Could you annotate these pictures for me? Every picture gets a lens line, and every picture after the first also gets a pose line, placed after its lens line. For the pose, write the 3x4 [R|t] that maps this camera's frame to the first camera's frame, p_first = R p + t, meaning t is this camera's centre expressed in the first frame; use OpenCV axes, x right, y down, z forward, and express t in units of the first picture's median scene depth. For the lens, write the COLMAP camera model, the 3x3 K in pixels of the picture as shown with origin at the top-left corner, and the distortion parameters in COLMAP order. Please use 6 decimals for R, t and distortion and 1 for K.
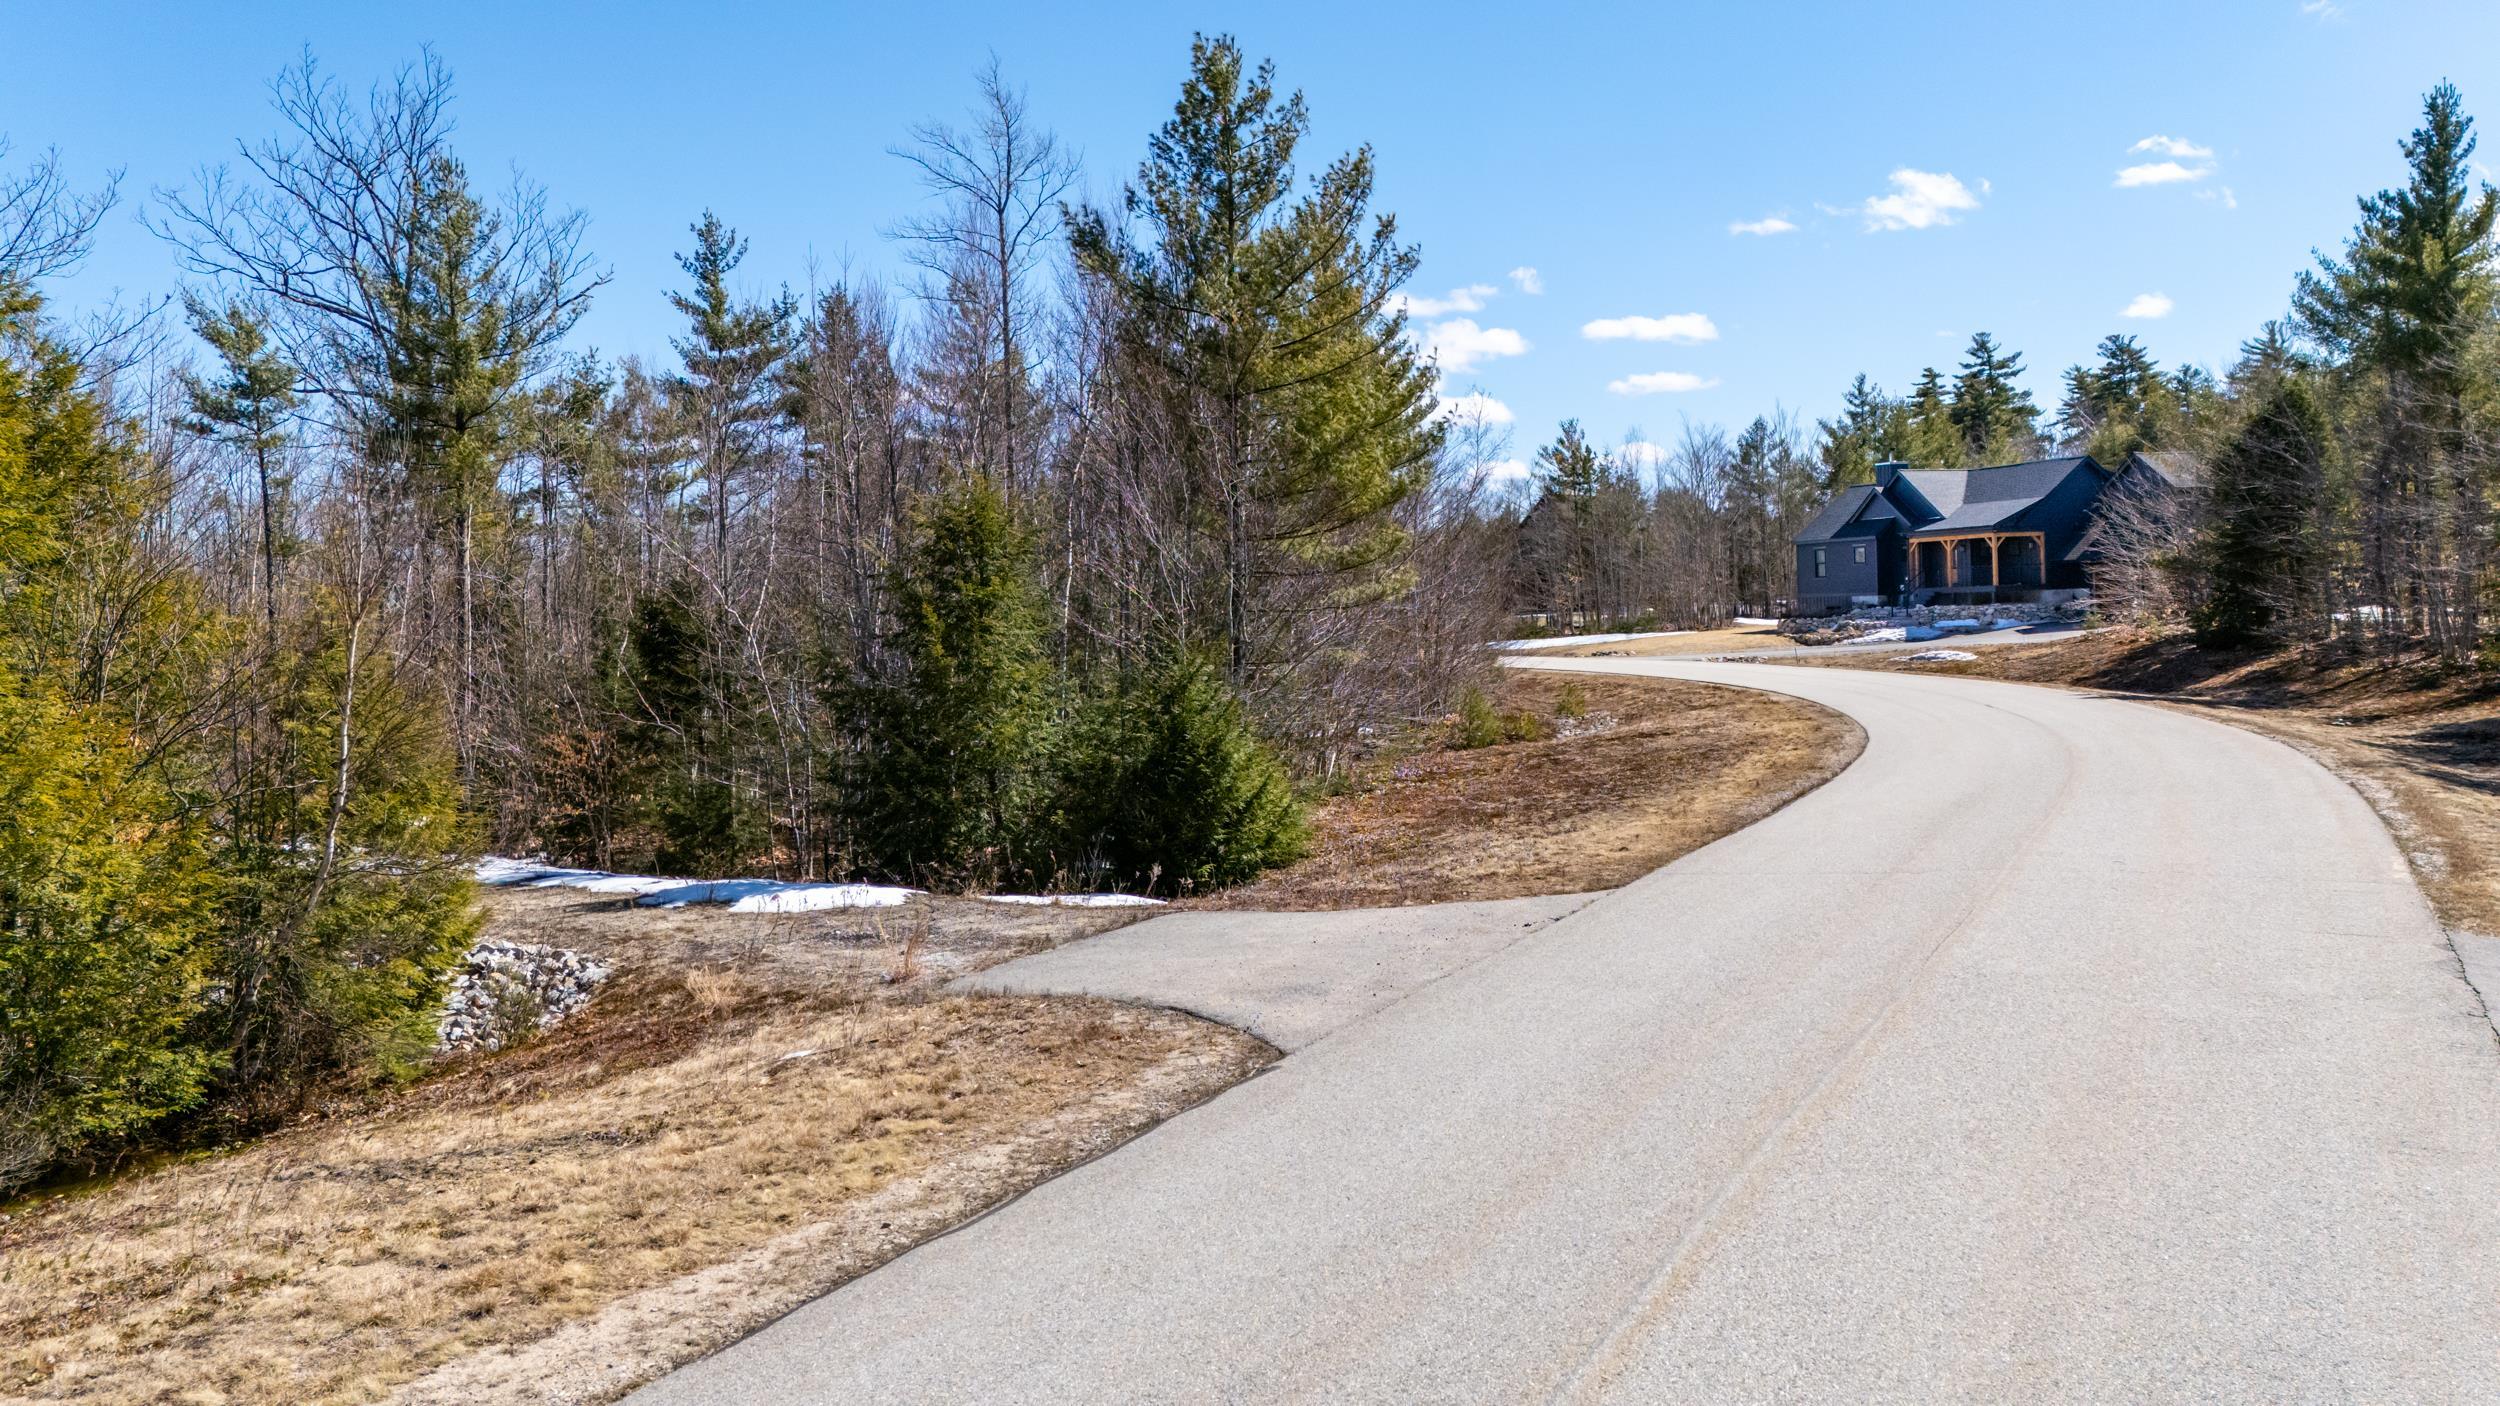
lens RADIAL K [[1939.1, 0, 1253.3], [0, 1939.1, 691.9], [0, 0, 1]] dist [0.041926, -0.009494]
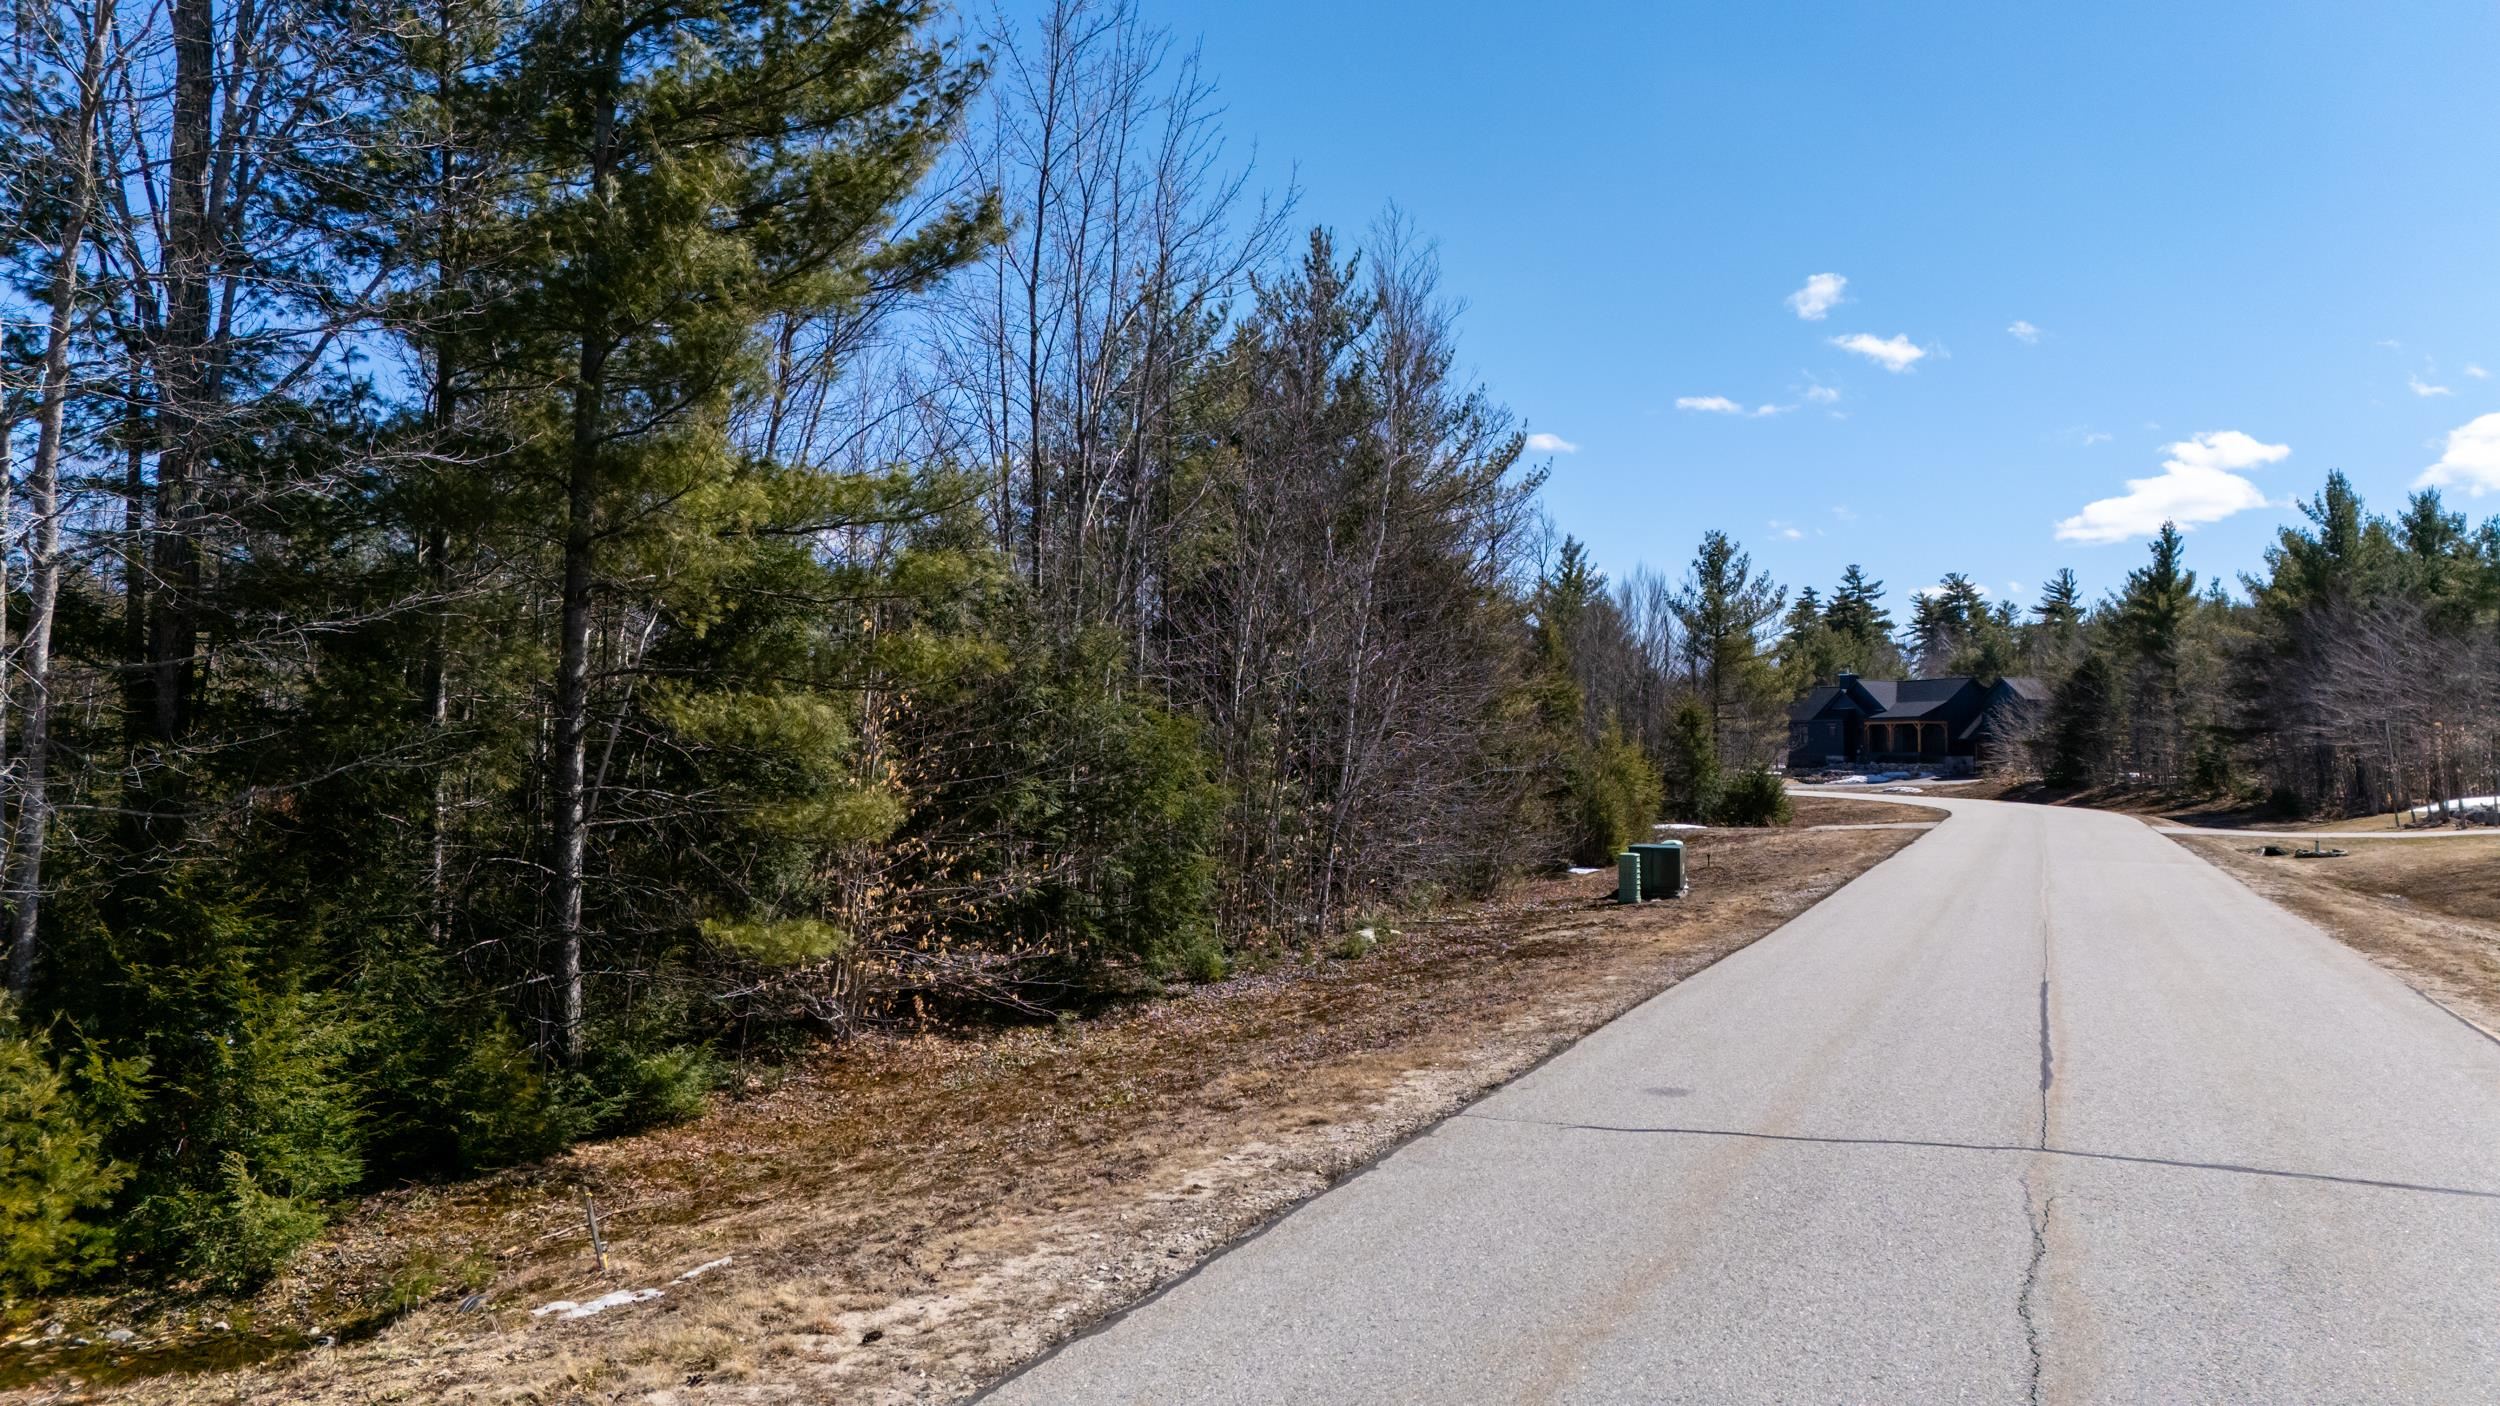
lens RADIAL K [[1828.2, 0, 1254.7], [0, 1828.2, 723.6], [0, 0, 1]] dist [0.091899, -0.083678]
pose [[0.996389, 0.041050, 0.074326, -0.294206], [-0.036583, 0.997498, -0.060495, 0.036685], [-0.076624, 0.057558, 0.995397, -0.516506]]
